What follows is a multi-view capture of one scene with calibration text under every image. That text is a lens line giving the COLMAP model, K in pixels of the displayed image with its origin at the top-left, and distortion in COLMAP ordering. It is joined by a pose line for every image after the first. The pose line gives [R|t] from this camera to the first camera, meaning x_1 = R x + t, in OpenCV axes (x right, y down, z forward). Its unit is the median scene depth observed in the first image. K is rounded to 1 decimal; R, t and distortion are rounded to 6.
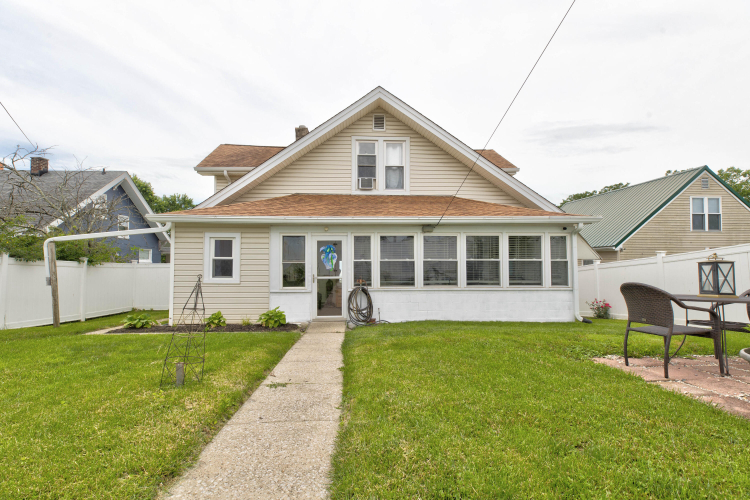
lens RADIAL K [[331.4, 0, 375.0], [0, 331.4, 250.0], [0, 0, 1]] dist [0.001409, 0.000196]
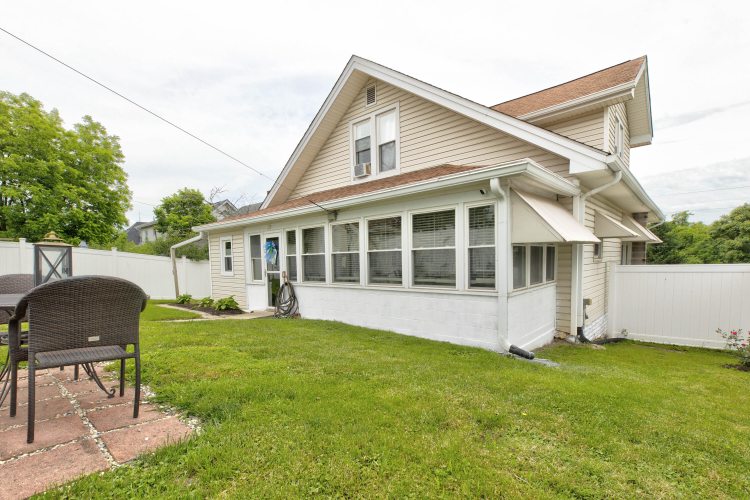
lens RADIAL K [[351.6, 0, 376.0], [0, 351.6, 275.7], [0, 0, 1]] dist [-0.001098, -0.000164]
pose [[0.707727, 0.016452, -0.706295, 0.886587], [0.040389, 0.997152, 0.063698, 0.035371], [0.705331, -0.073607, 0.705047, 0.421154]]
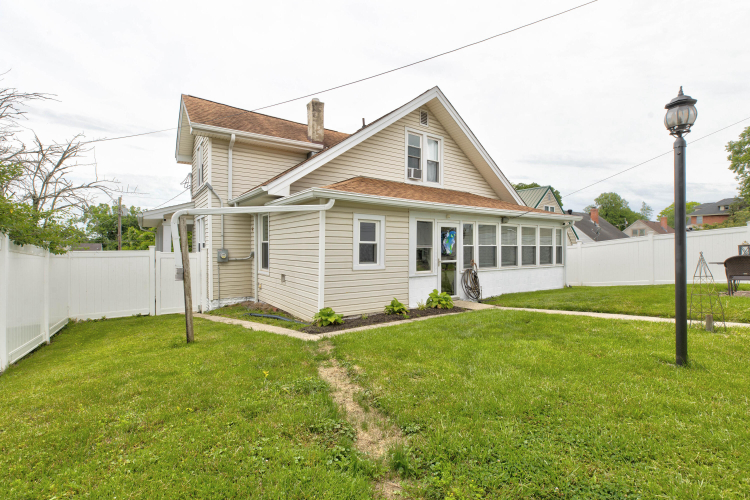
lens RADIAL K [[331.4, 0, 375.0], [0, 331.4, 250.0], [0, 0, 1]] dist [0.001409, 0.000196]
pose [[0.849699, -0.003274, 0.527258, -0.900346], [-0.014380, 0.999465, 0.029380, 0.017861], [-0.527072, -0.032546, 0.849197, 0.201139]]
